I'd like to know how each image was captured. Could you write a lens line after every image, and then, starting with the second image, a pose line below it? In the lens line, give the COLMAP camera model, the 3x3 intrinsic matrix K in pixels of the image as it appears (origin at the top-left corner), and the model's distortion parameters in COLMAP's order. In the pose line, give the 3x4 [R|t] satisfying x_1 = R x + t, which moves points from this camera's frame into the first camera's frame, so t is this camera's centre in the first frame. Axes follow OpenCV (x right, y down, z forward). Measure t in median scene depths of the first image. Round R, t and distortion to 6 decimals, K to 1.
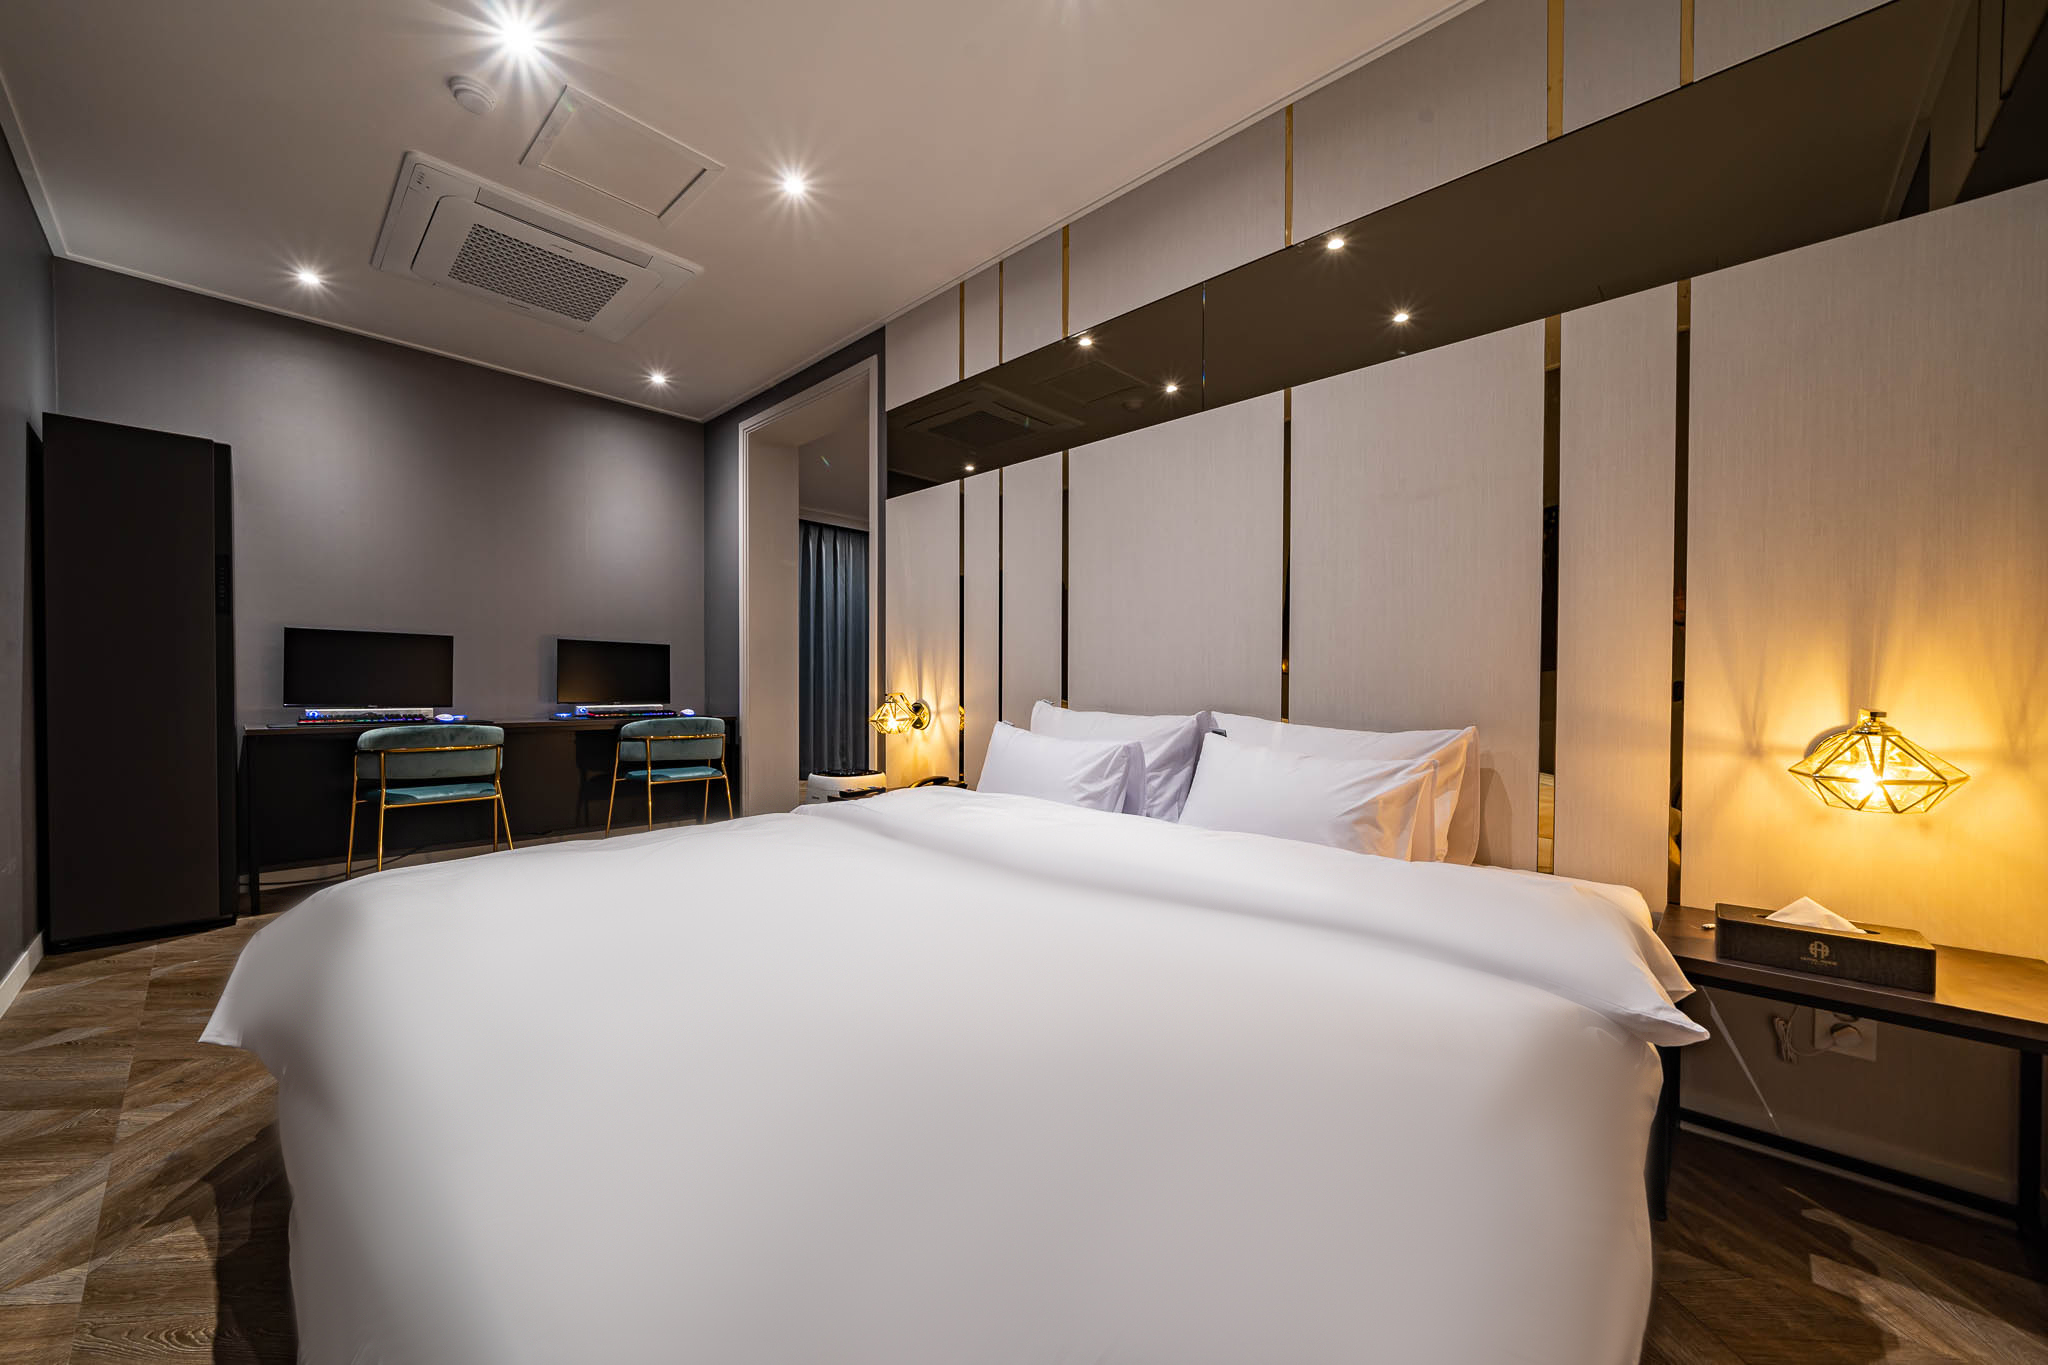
lens RADIAL K [[751.5, 0, 1019.1], [0, 751.5, 688.3], [0, 0, 1]] dist [-0.009386, -0.000105]
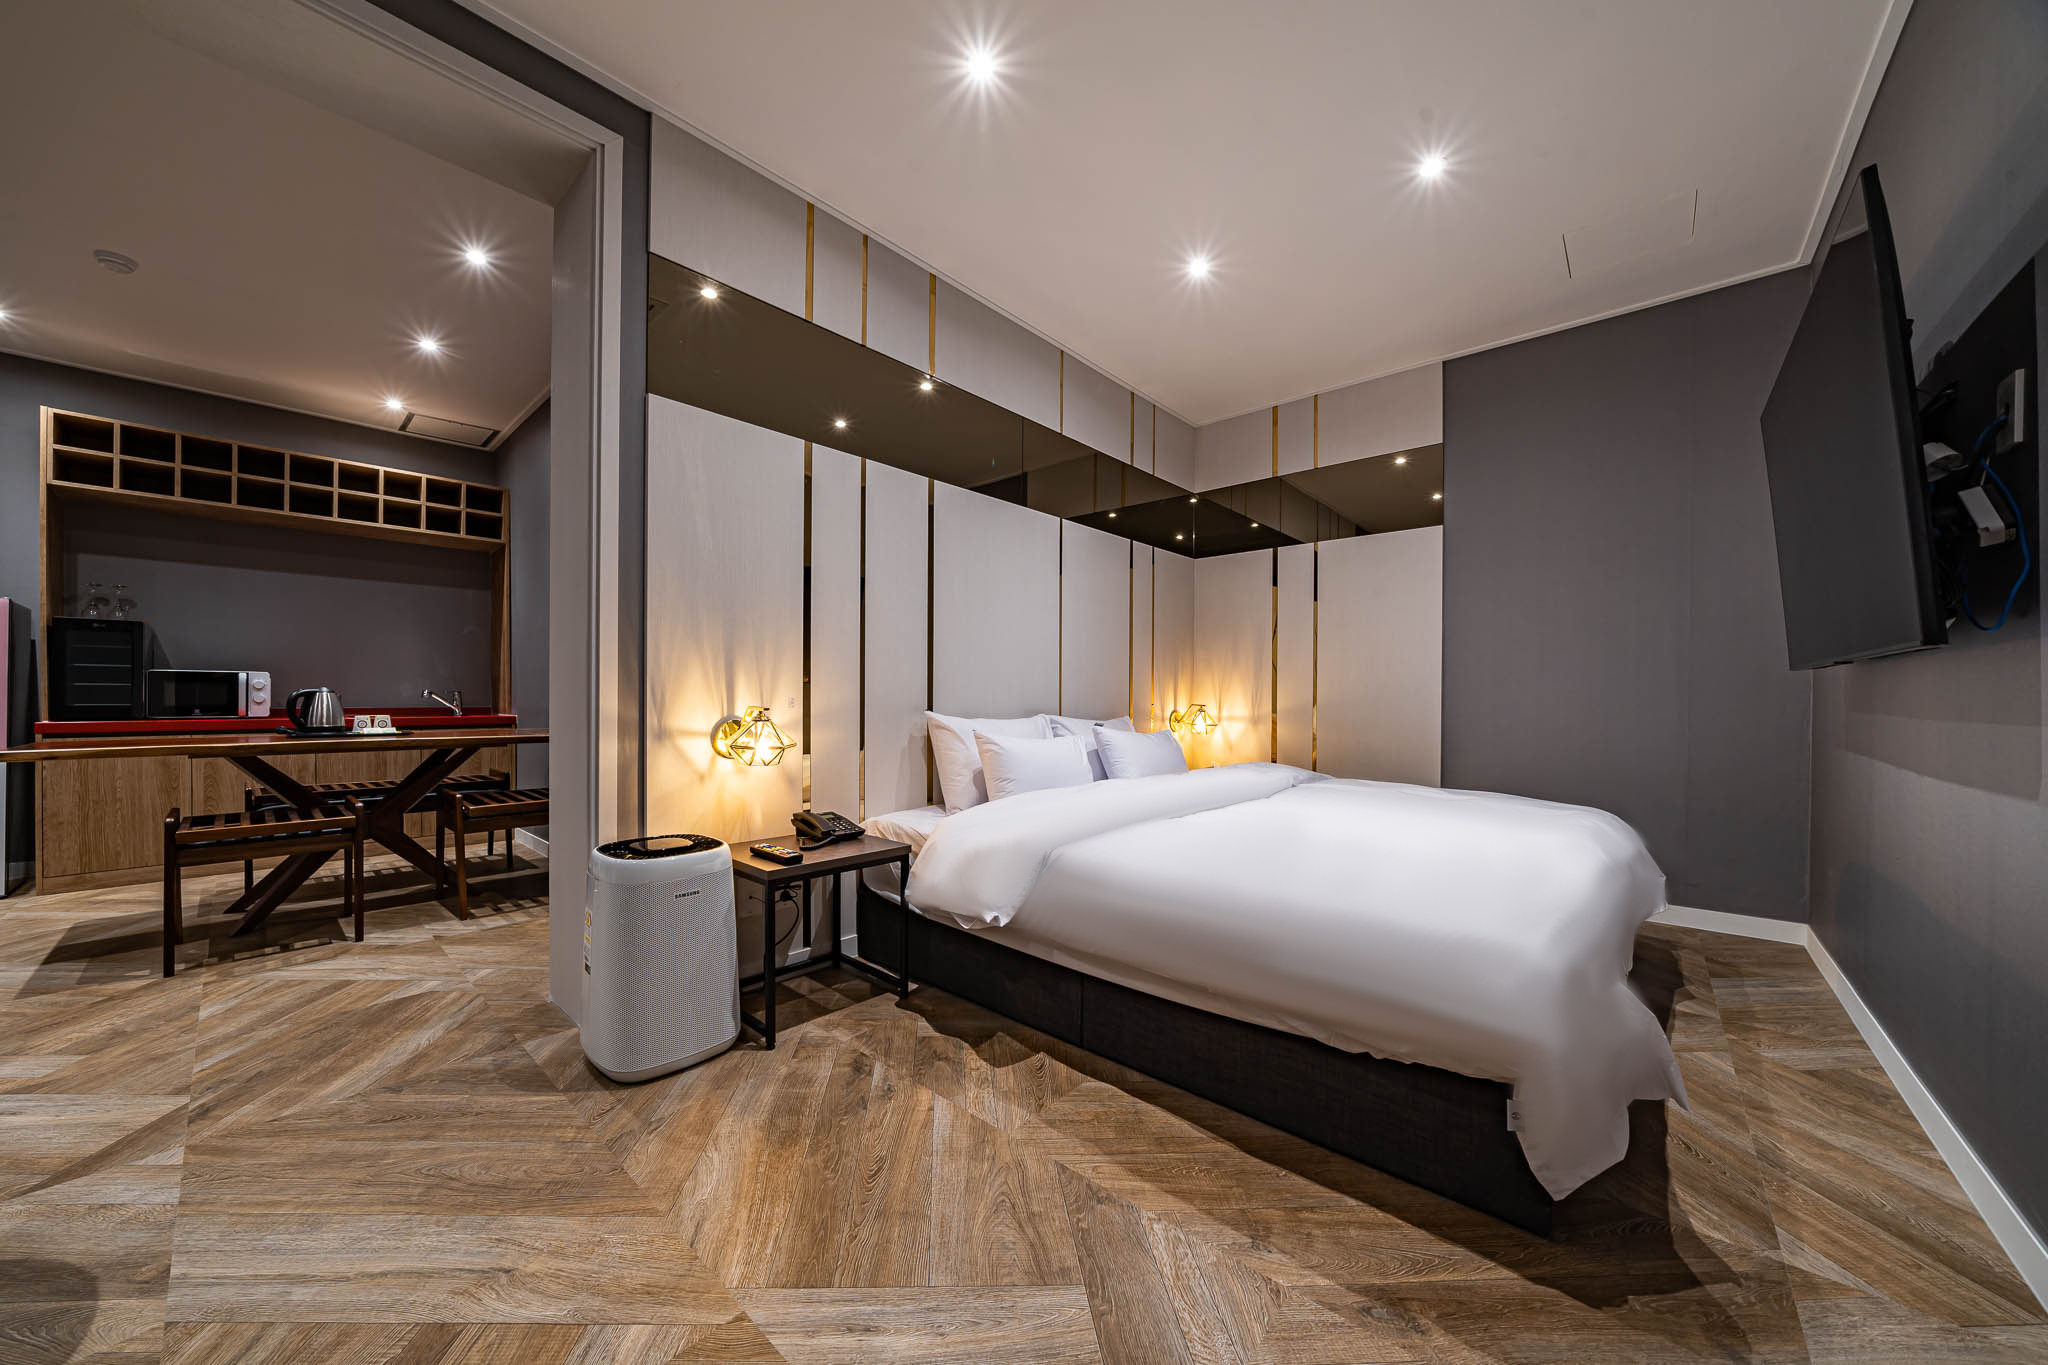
lens RADIAL K [[695.2, 0, 1024.0], [0, 695.2, 682.5], [0, 0, 1]] dist [-0.012885, 0.000001]
pose [[-0.023049, 0.018003, 0.999572, -0.844061], [-0.001845, 0.999835, -0.018050, -0.005371], [-0.999733, -0.002260, -0.023012, 0.800971]]
